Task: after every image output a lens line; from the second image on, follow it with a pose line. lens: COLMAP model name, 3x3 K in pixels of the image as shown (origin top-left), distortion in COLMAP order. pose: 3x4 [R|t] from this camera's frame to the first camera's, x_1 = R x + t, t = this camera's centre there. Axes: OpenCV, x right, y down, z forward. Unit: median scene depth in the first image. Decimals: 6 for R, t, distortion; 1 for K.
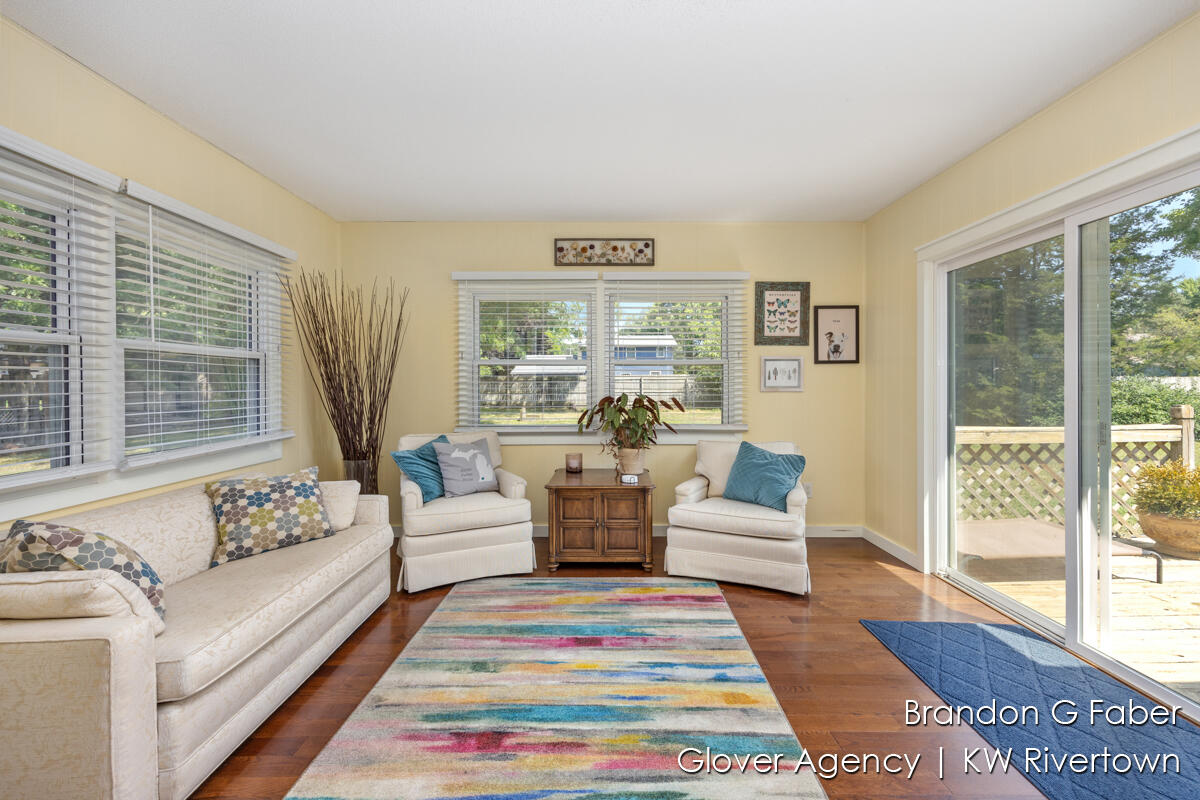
lens RADIAL K [[485.2, 0, 606.8], [0, 485.2, 391.8], [0, 0, 1]] dist [-0.001979, -0.000039]
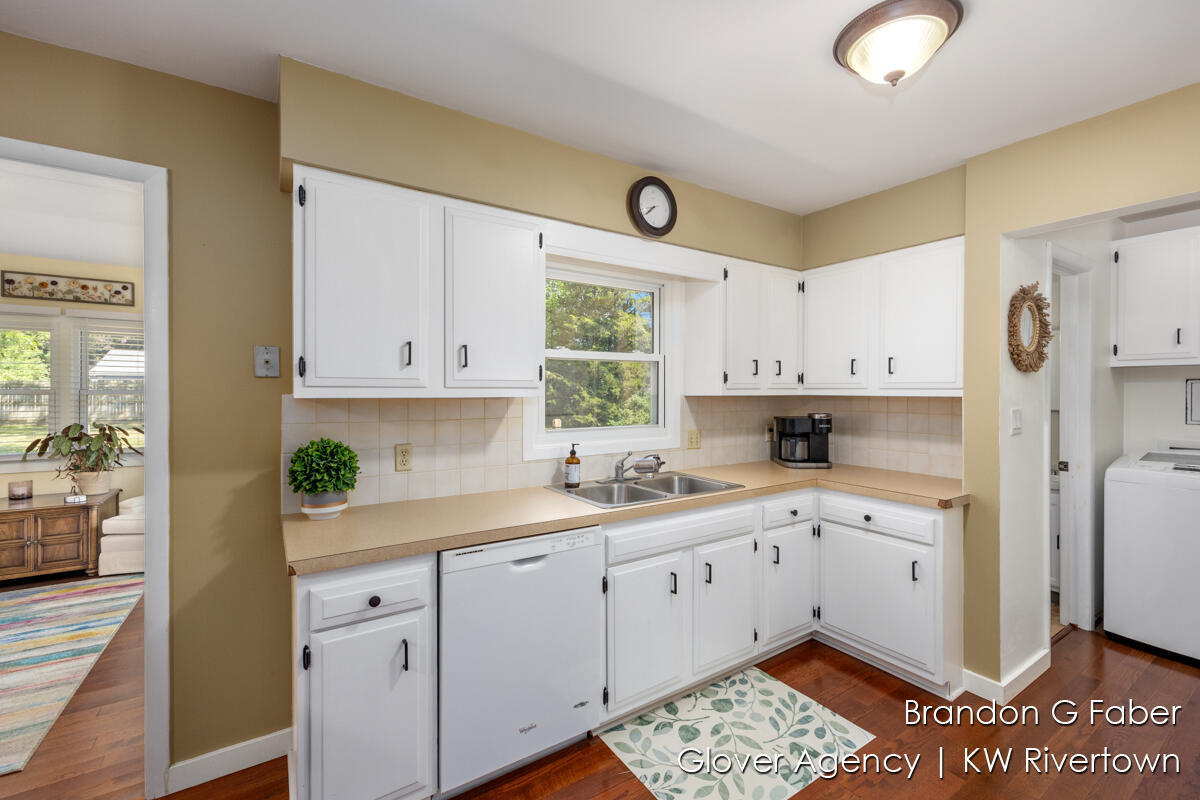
lens RADIAL K [[505.1, 0, 602.3], [0, 505.1, 394.5], [0, 0, 1]] dist [0.007780, -0.000720]
pose [[0.835587, 0.003365, 0.549349, 0.391361], [-0.000553, 0.999986, -0.005283, -0.056363], [-0.549359, 0.004111, 0.835577, -0.631964]]
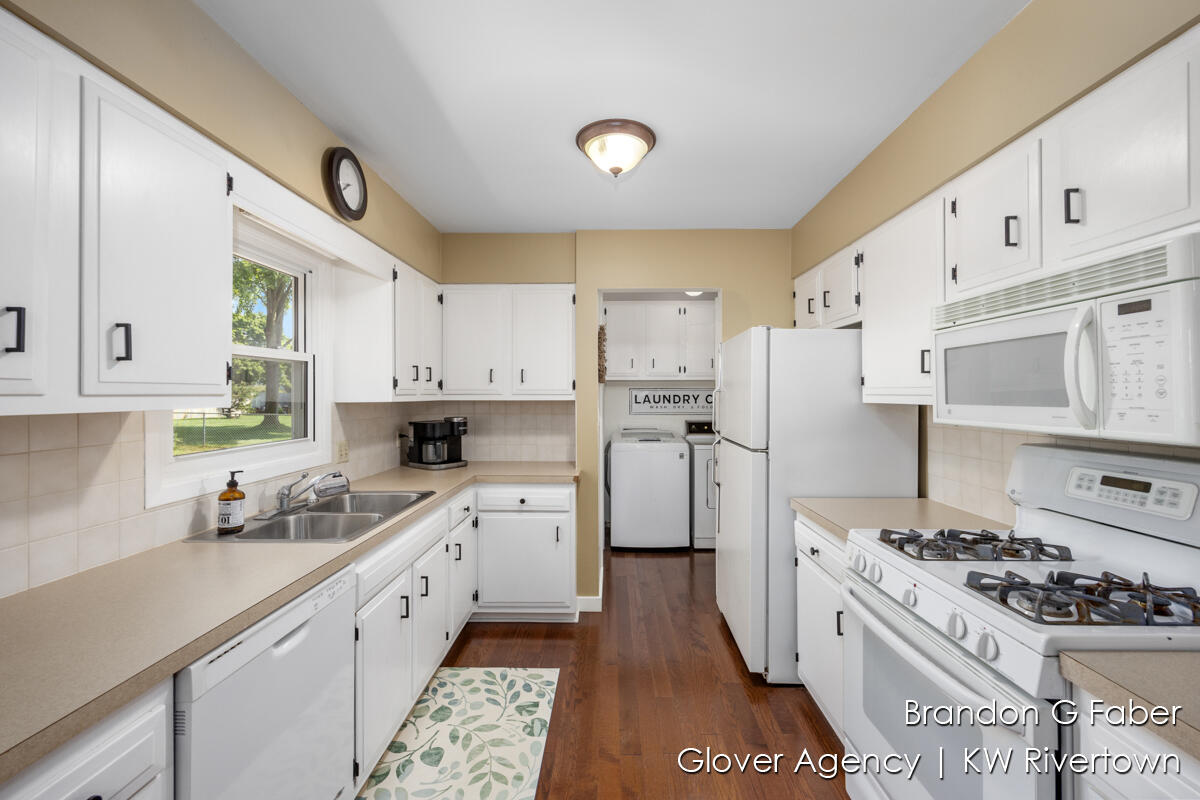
lens RADIAL K [[496.0, 0, 602.3], [0, 496.0, 392.6], [0, 0, 1]] dist [0.001664, 0.000073]
pose [[0.018213, 0.010562, 0.999778, 0.247781], [0.013275, 0.999853, -0.010805, -0.060929], [-0.999746, 0.013469, 0.018070, -0.395551]]
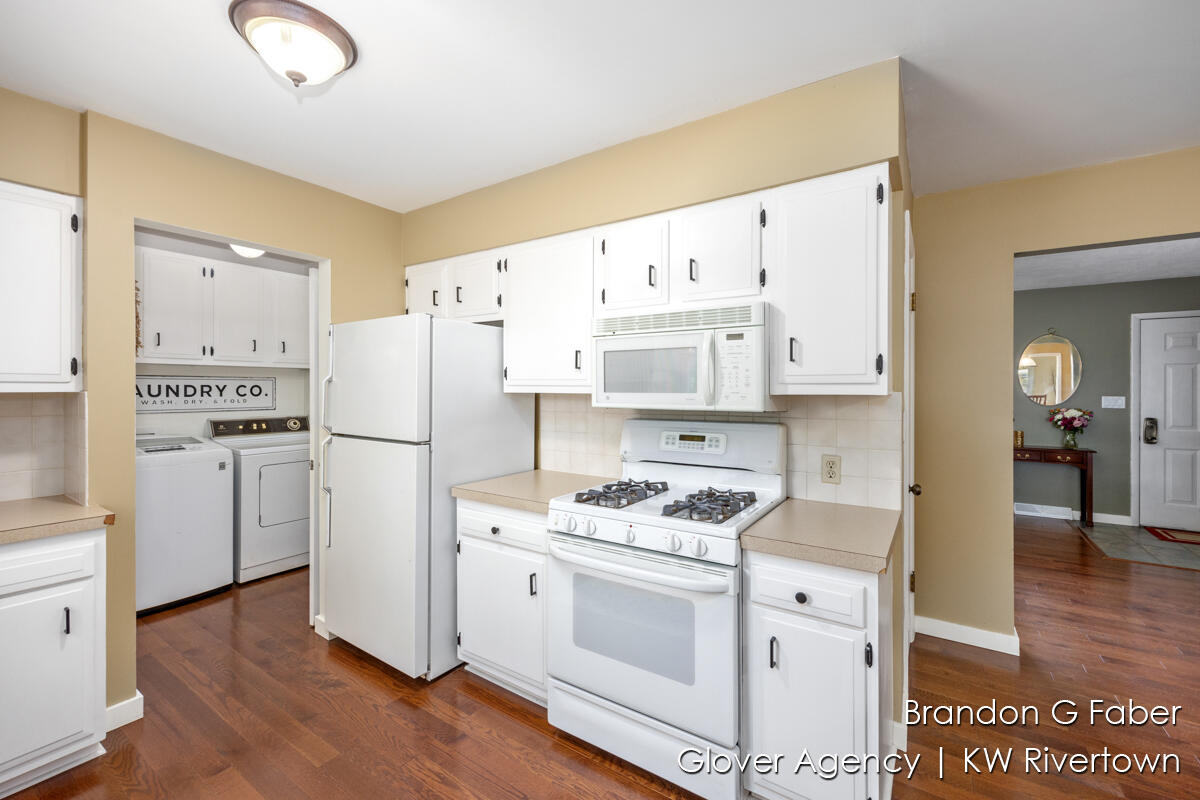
lens RADIAL K [[499.3, 0, 611.6], [0, 499.3, 387.9], [0, 0, 1]] dist [-0.000313, 0.000165]
pose [[-0.835127, 0.003177, 0.550048, 0.365547], [0.008636, 0.999936, 0.007337, -0.061040], [-0.549989, 0.010877, -0.835101, -0.187273]]
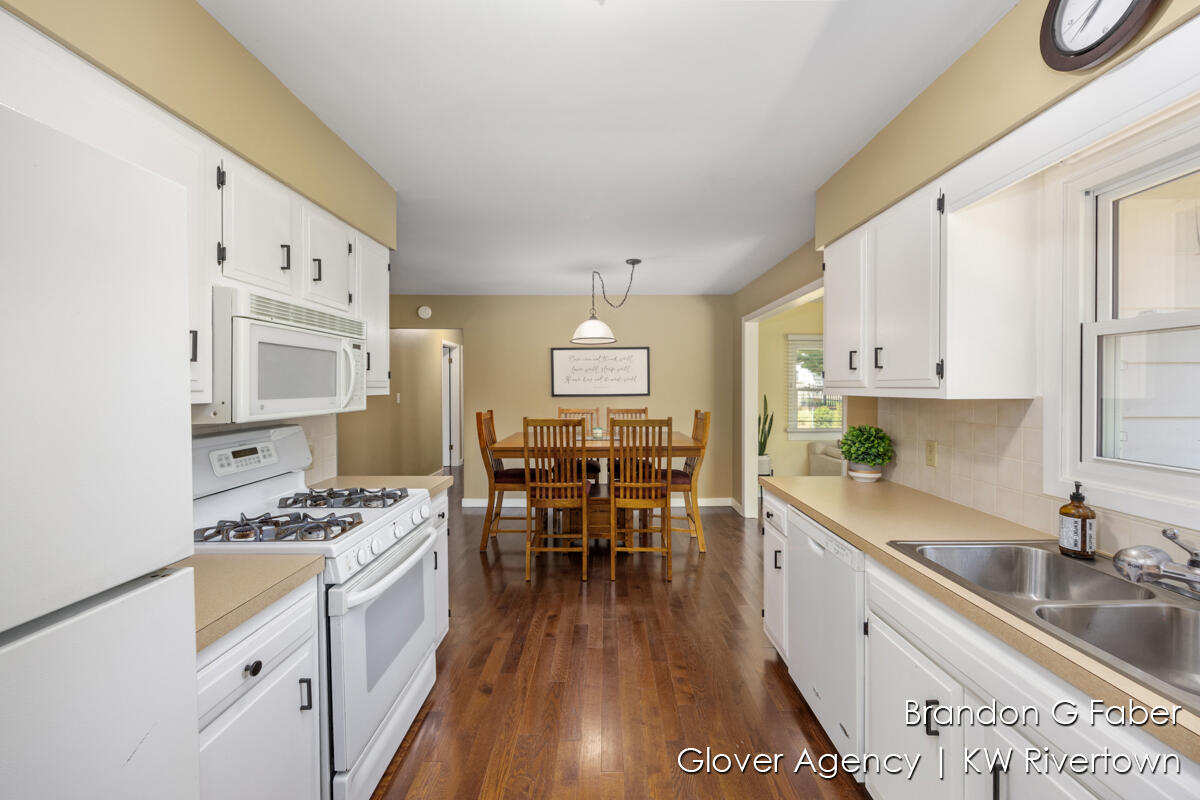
lens RADIAL K [[485.2, 0, 606.8], [0, 485.2, 391.8], [0, 0, 1]] dist [-0.001979, -0.000039]
pose [[0.002032, 0.016550, -0.999861, 1.158516], [-0.010413, 0.999809, 0.016528, -0.068298], [0.999944, 0.010378, 0.002204, -0.398998]]
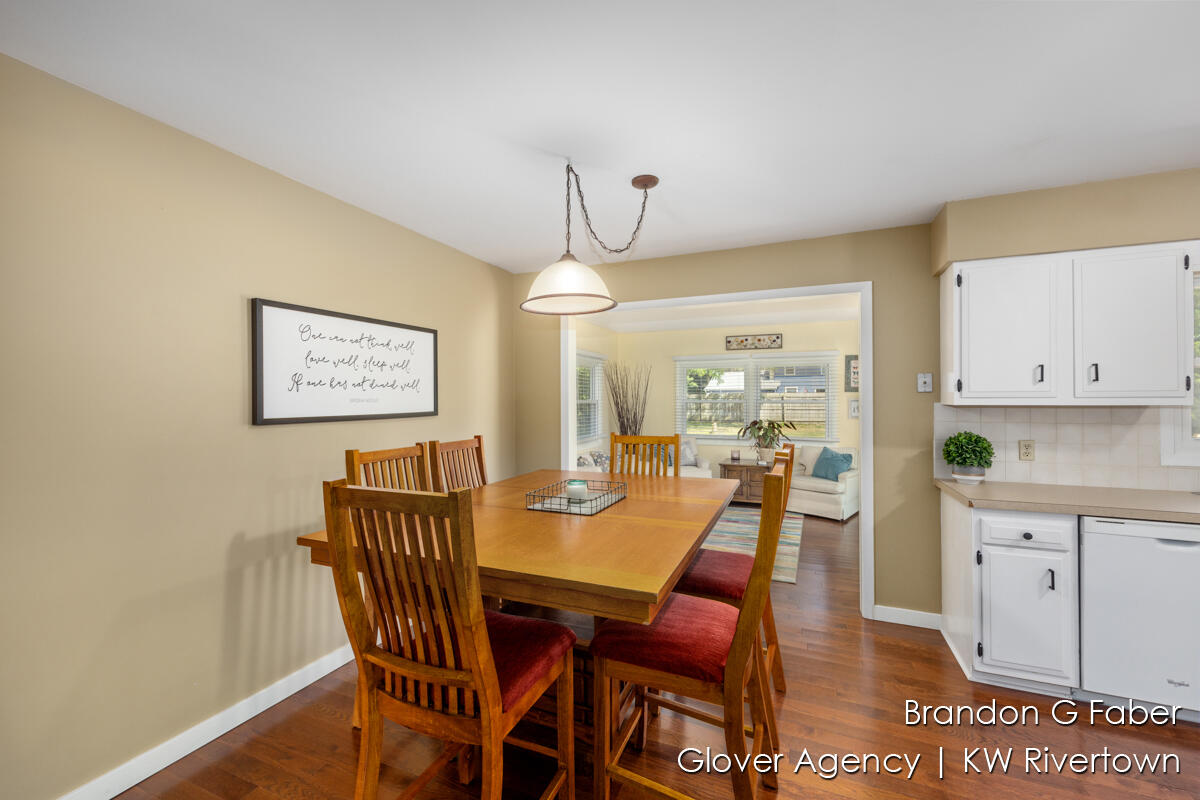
lens RADIAL K [[472.9, 0, 603.8], [0, 472.9, 397.5], [0, 0, 1]] dist [-0.001913, -0.000115]
pose [[0.920001, 0.000830, -0.391914, 0.193893], [-0.006874, 0.999878, -0.014021, -0.052829], [0.391855, 0.015593, 0.919895, -0.963134]]
